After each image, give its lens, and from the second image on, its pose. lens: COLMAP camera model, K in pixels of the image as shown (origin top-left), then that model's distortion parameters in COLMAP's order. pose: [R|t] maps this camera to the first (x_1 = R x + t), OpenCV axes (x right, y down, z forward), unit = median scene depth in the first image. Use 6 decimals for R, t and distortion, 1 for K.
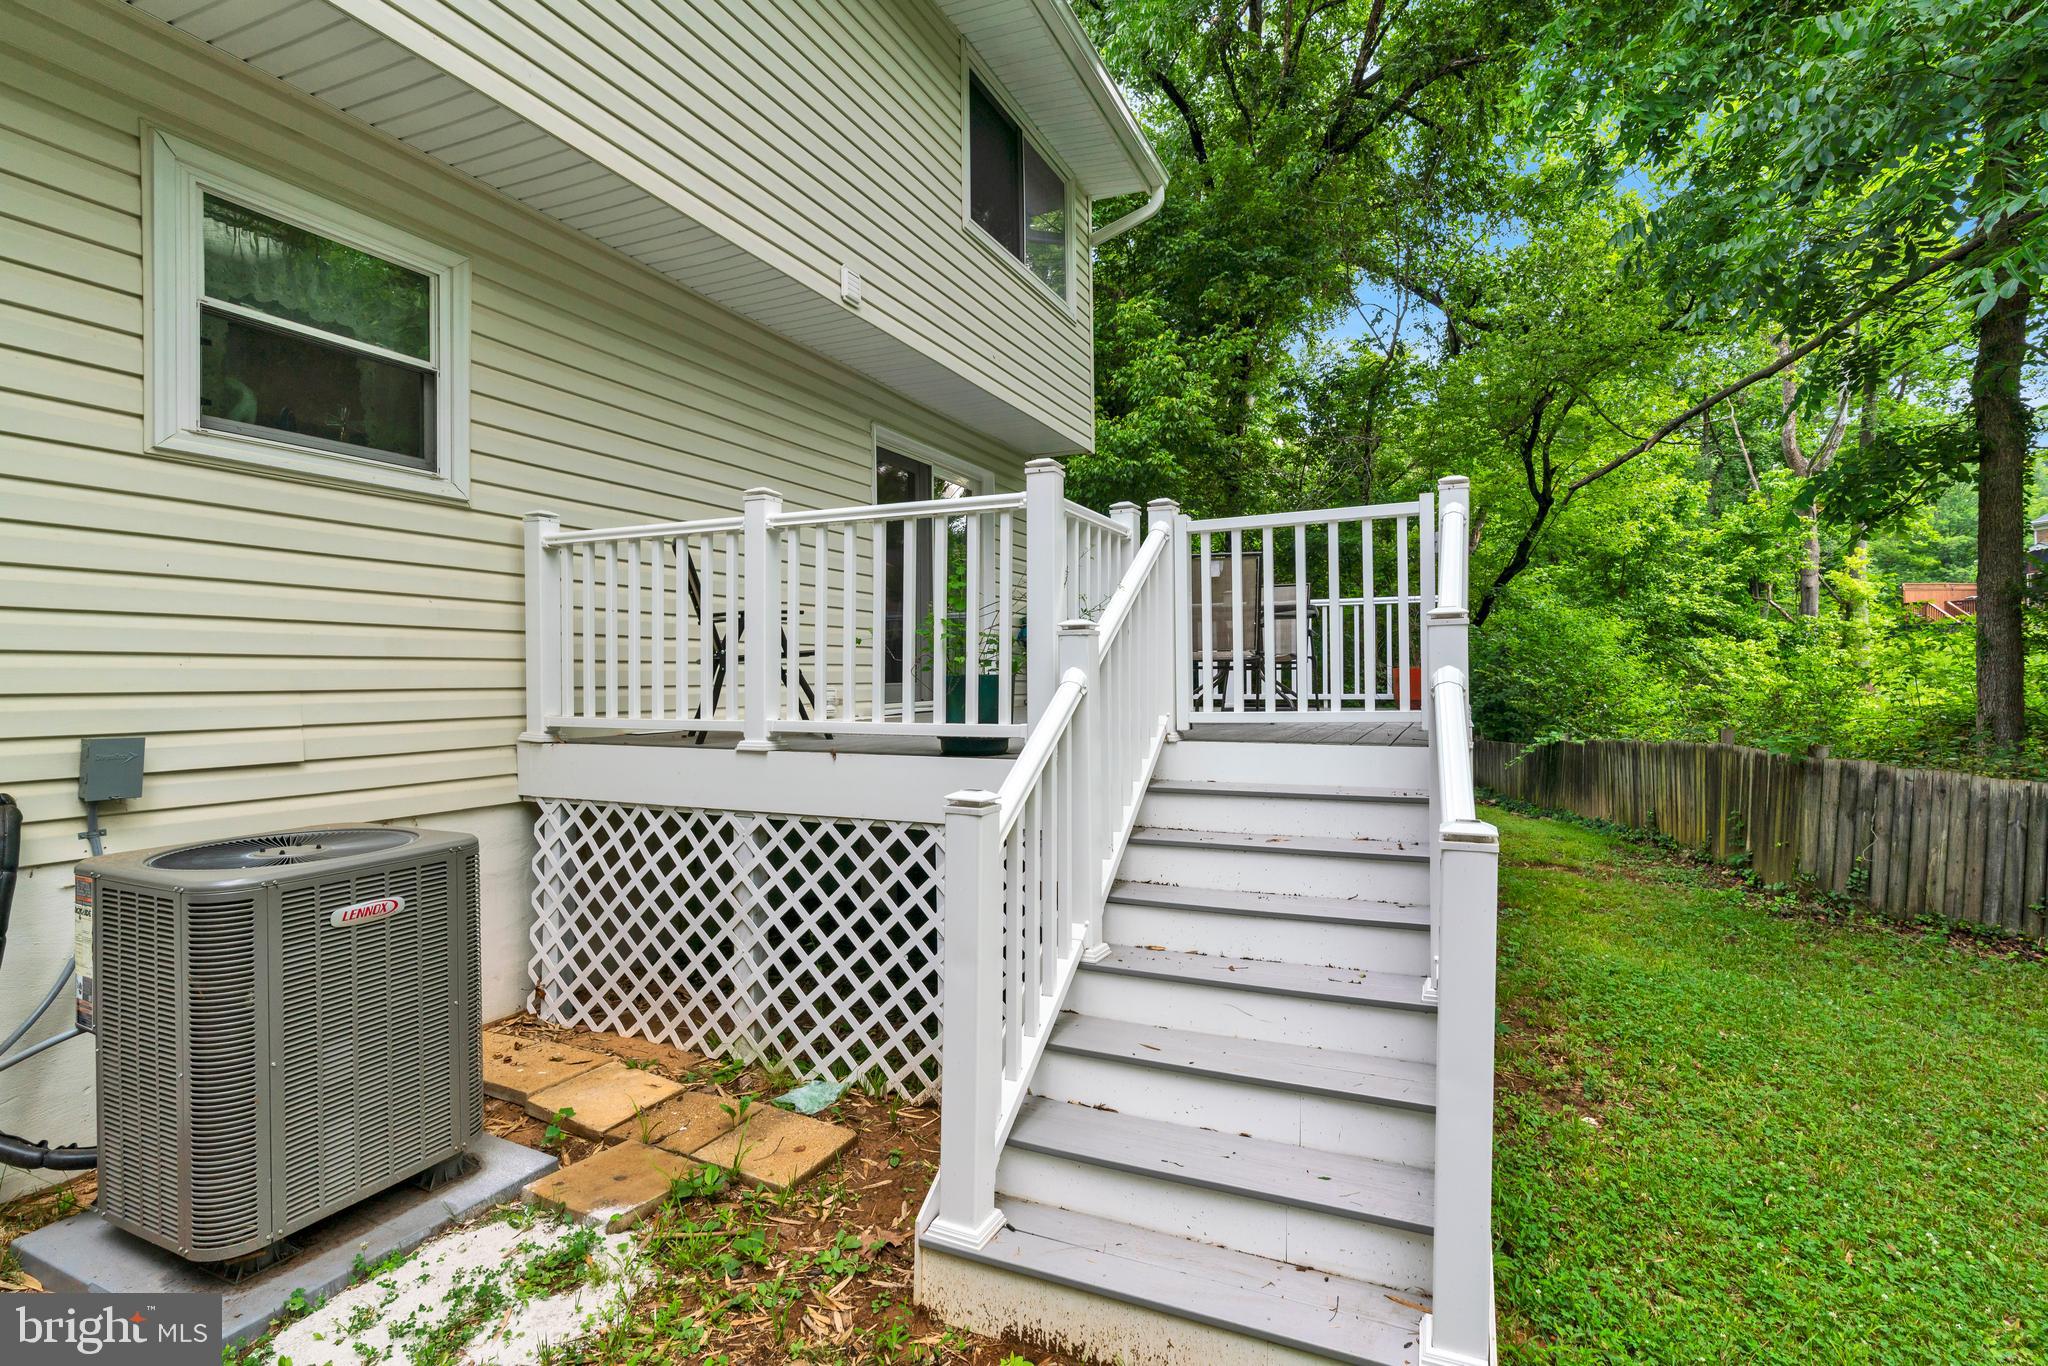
lens RADIAL K [[914.1, 0, 1004.0], [0, 914.1, 687.7], [0, 0, 1]] dist [-0.004541, -0.000246]
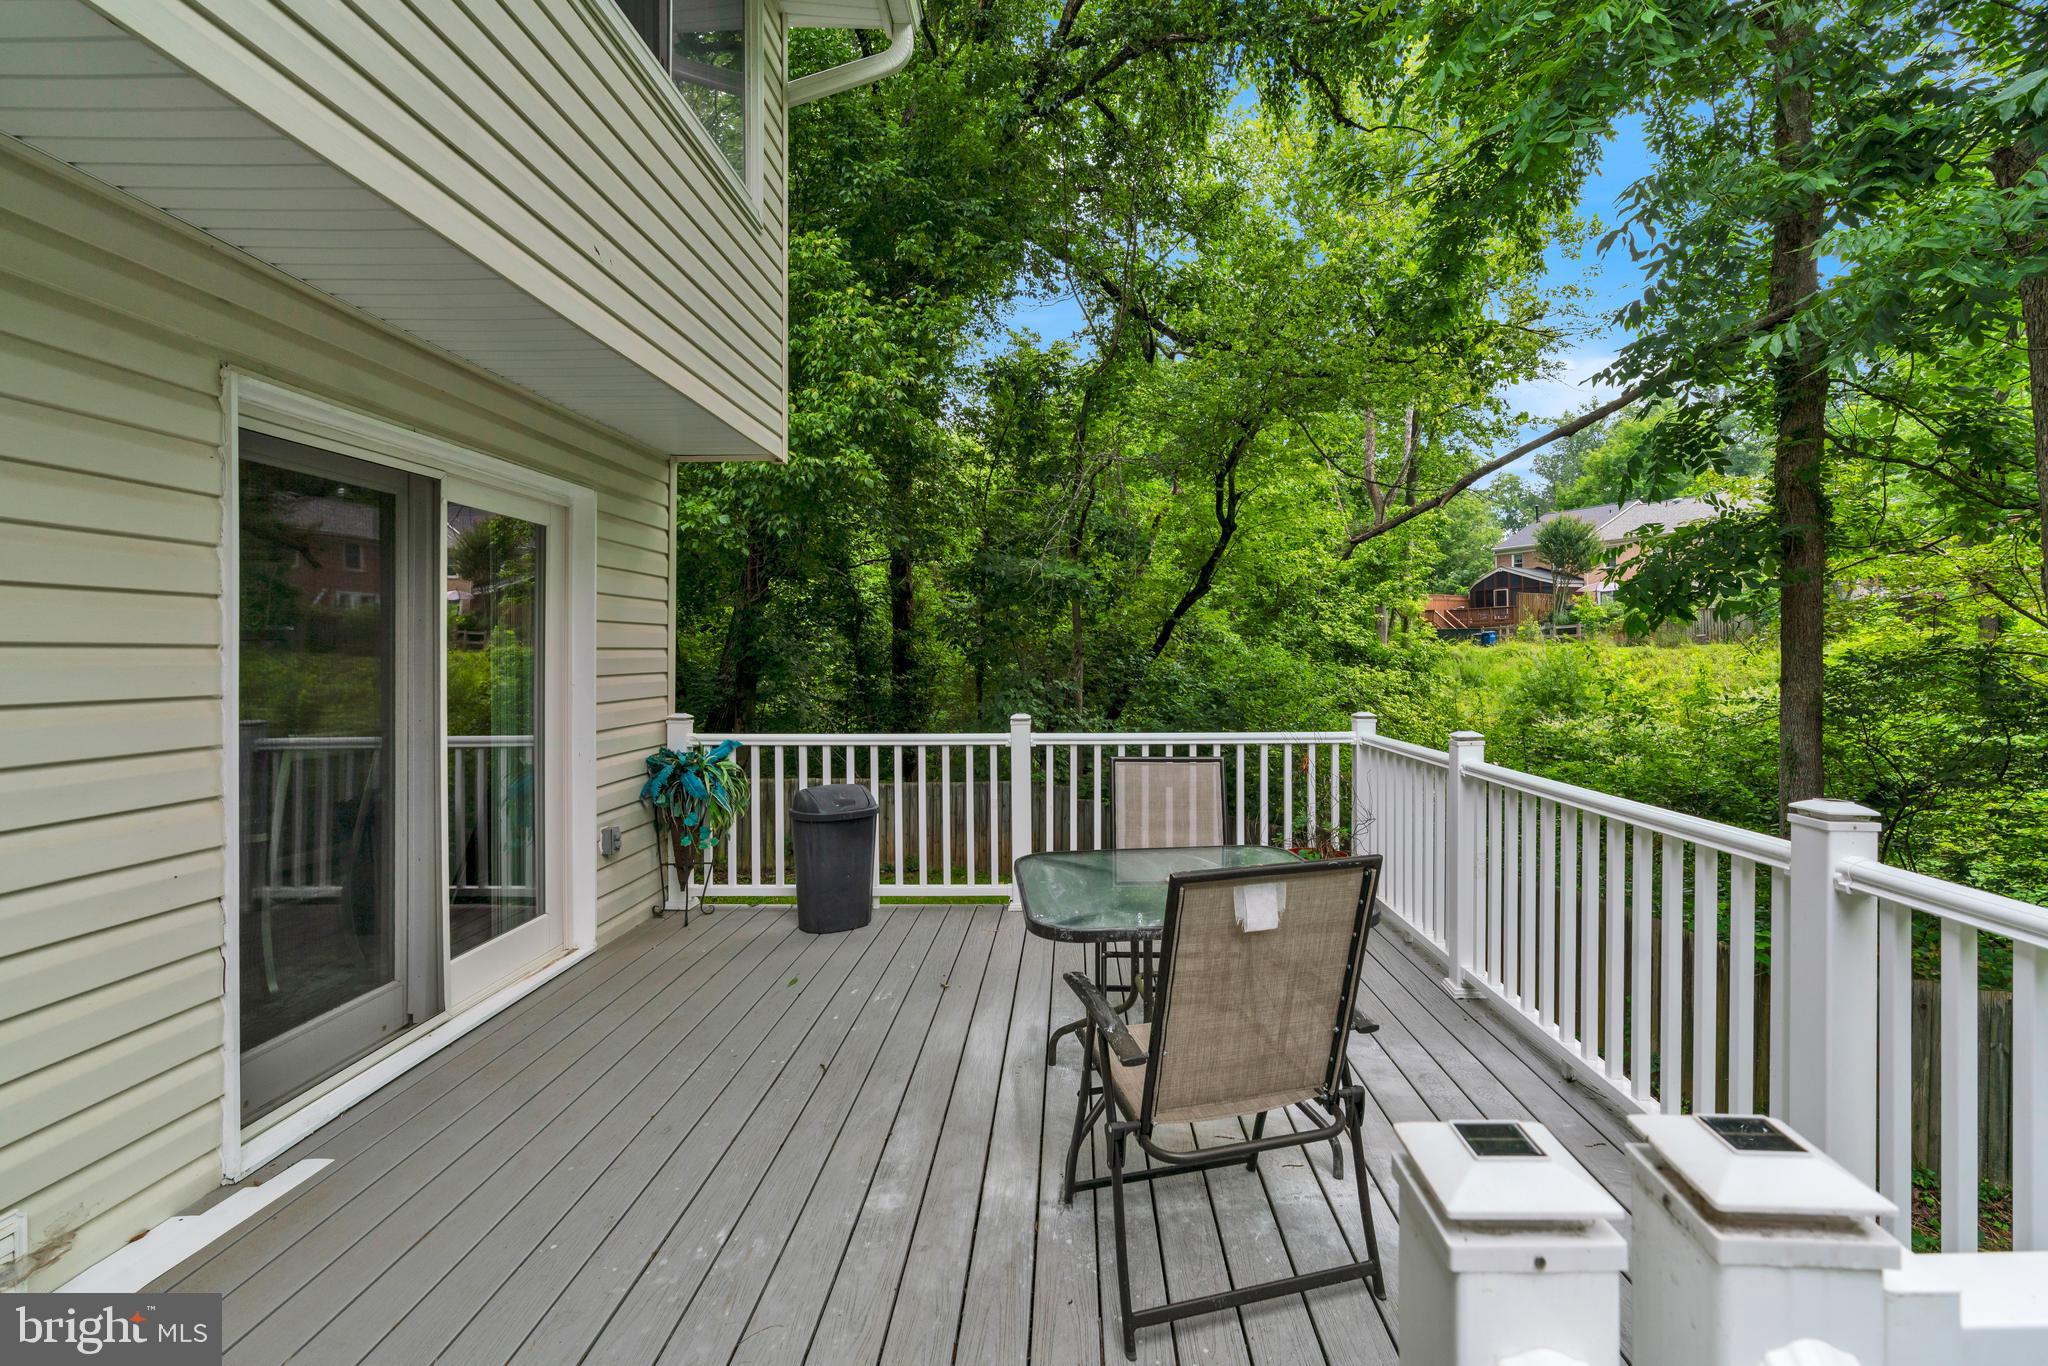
lens RADIAL K [[944.6, 0, 990.6], [0, 944.6, 641.8], [0, 0, 1]] dist [0.002252, 0.000426]
pose [[0.928475, 0.011999, 0.371201, -0.001233], [-0.002225, 0.999640, -0.026749, -0.085523], [-0.371388, 0.024010, 0.928167, 0.269873]]
